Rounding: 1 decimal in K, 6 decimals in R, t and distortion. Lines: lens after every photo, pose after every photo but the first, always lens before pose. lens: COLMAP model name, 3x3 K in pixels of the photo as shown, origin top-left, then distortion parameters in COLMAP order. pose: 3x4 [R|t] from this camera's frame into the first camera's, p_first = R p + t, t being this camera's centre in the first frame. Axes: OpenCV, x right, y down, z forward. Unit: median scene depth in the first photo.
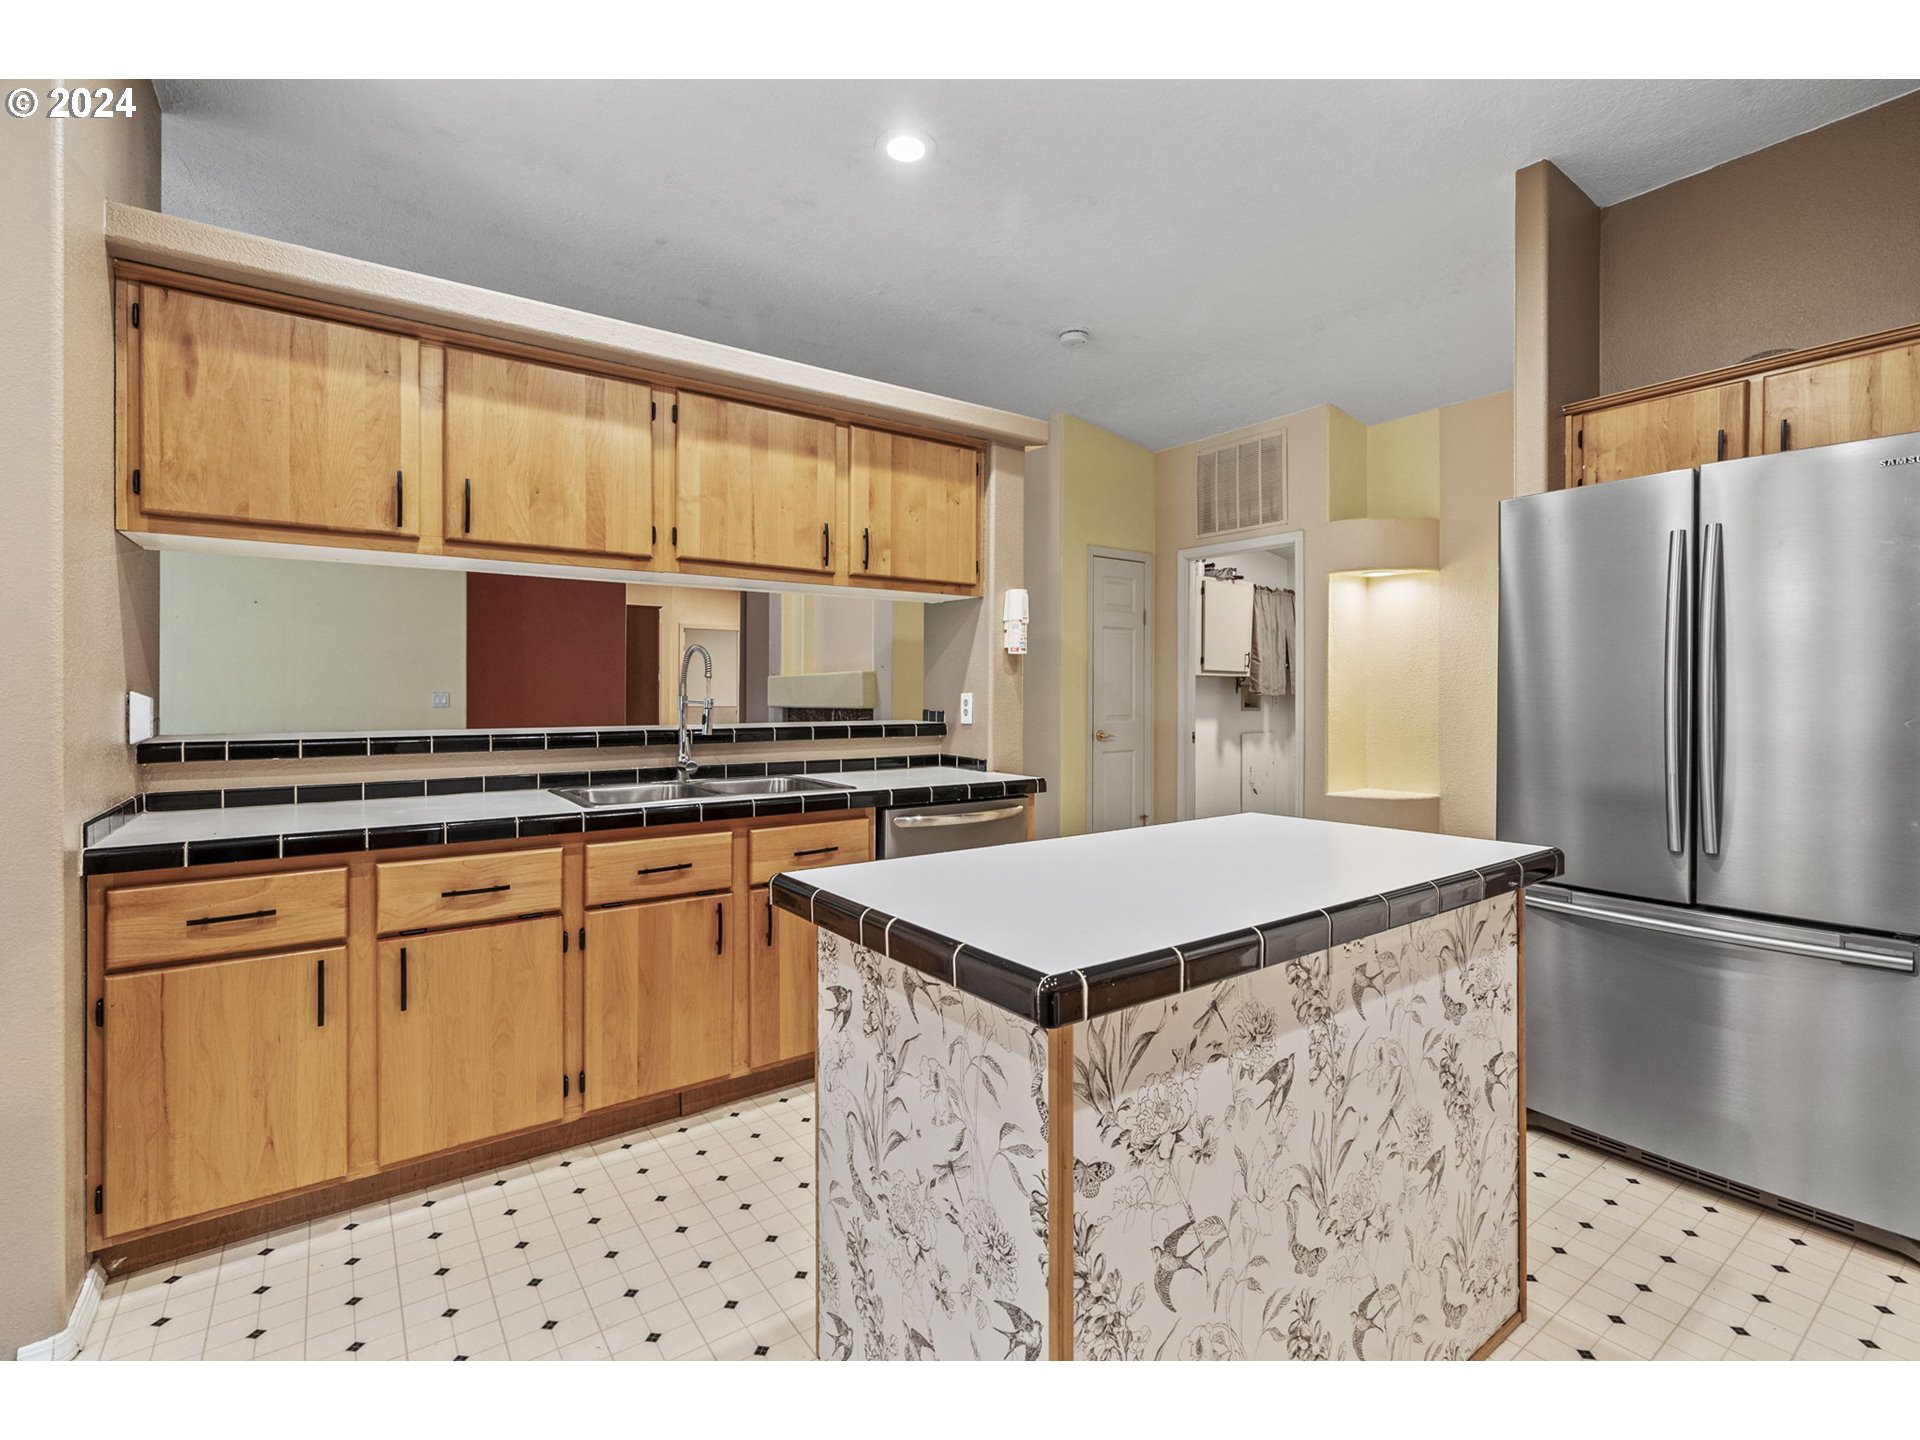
lens RADIAL K [[880.2, 0, 963.2], [0, 880.2, 709.2], [0, 0, 1]] dist [-0.001330, 0.001233]
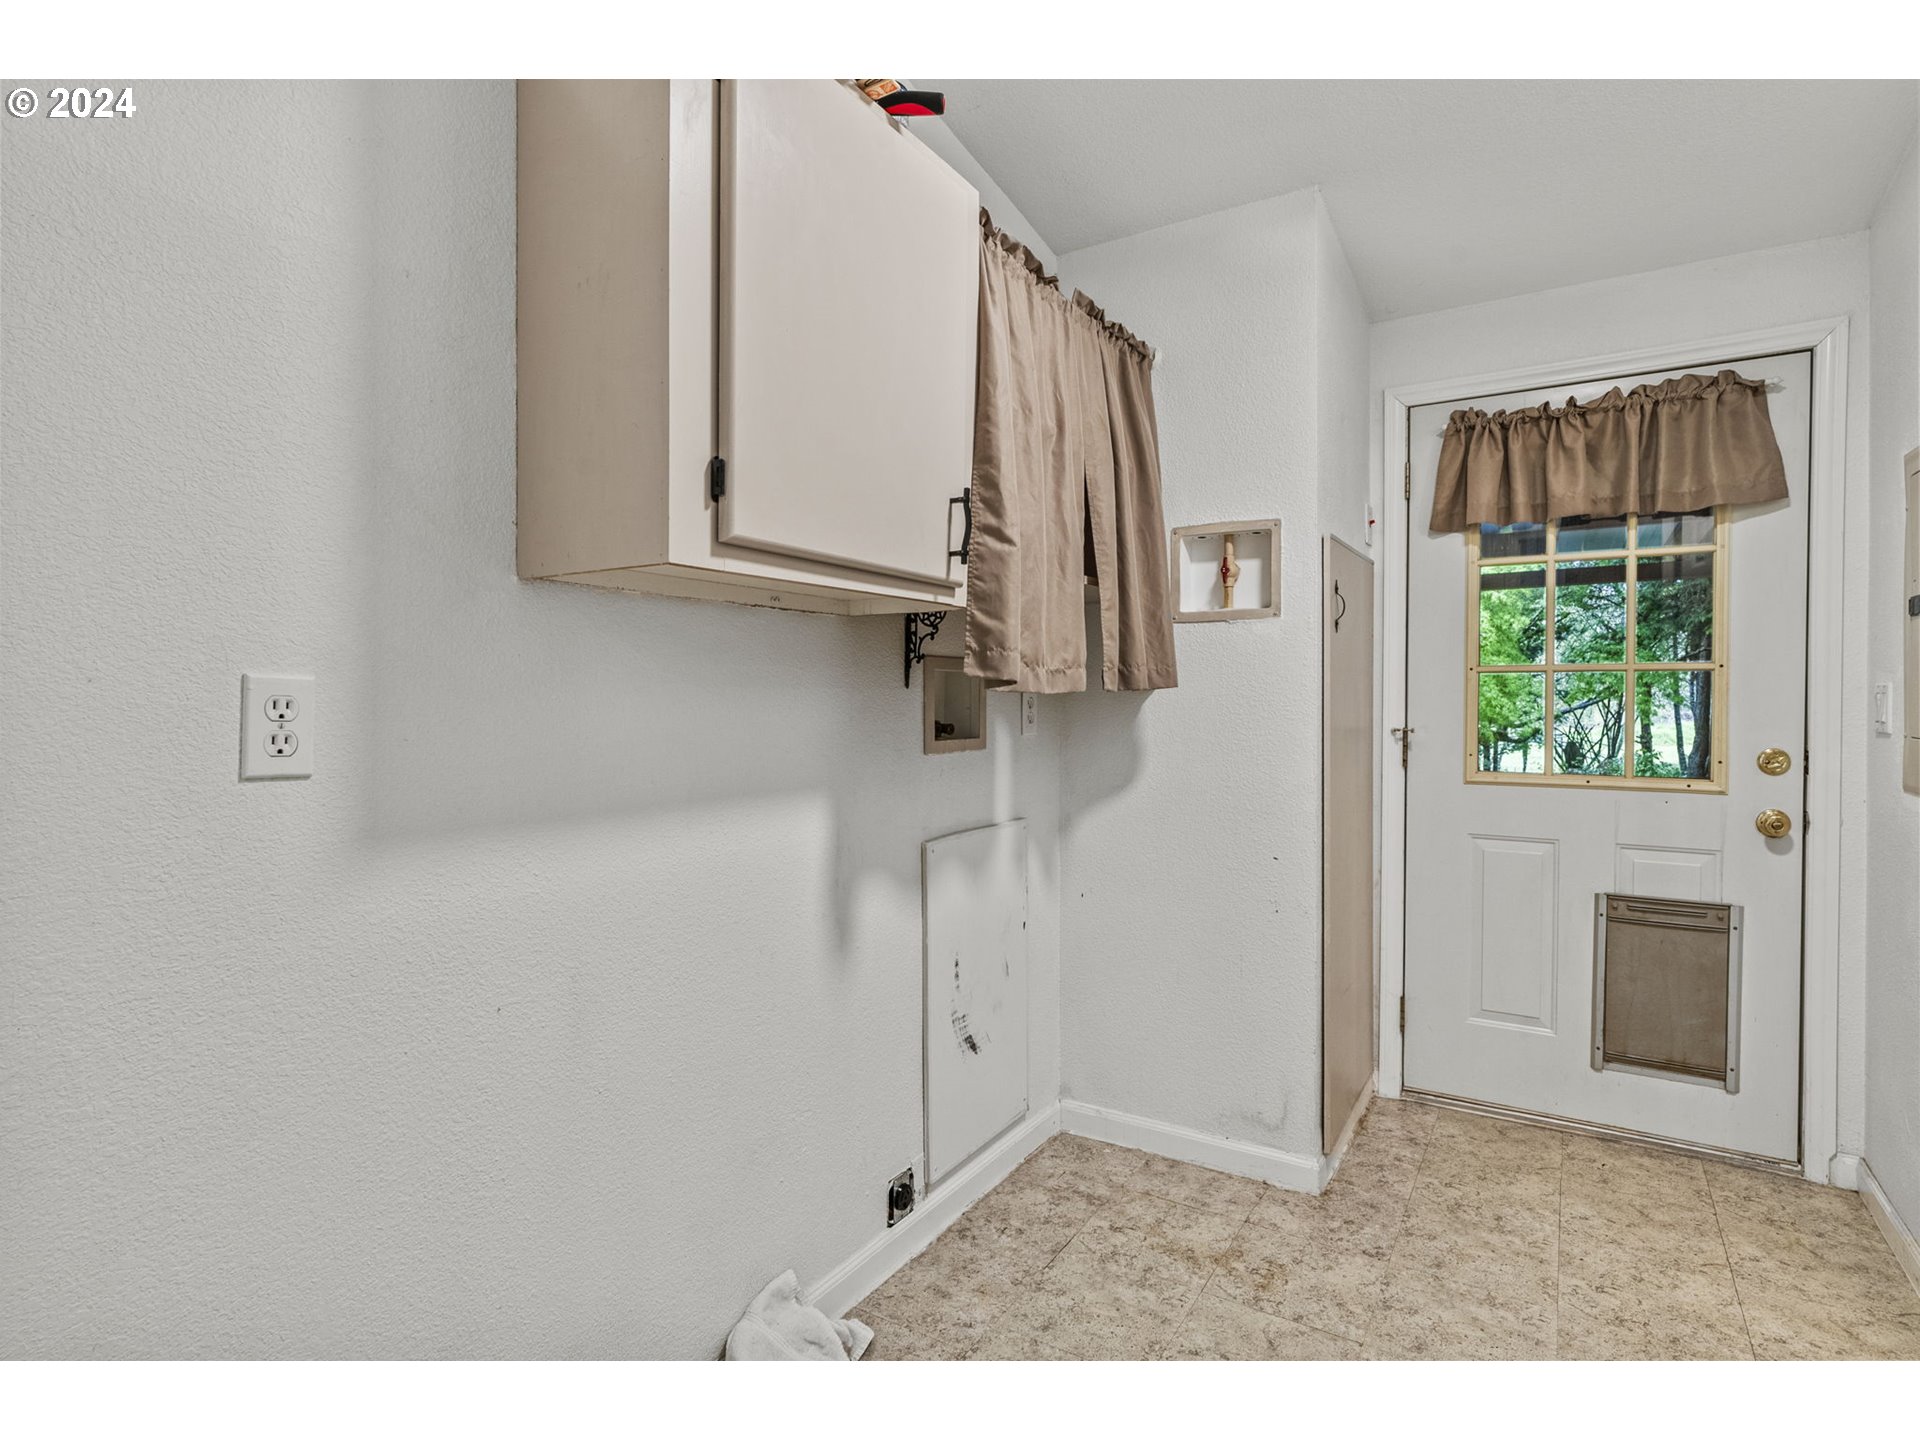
lens RADIAL K [[950.4, 0, 962.2], [0, 950.4, 715.6], [0, 0, 1]] dist [-0.000650, -0.000013]
pose [[0.930030, -0.002867, 0.367472, 0.229158], [0.001358, 0.999990, 0.004364, -0.010590], [-0.367481, -0.003560, 0.930024, 0.752283]]
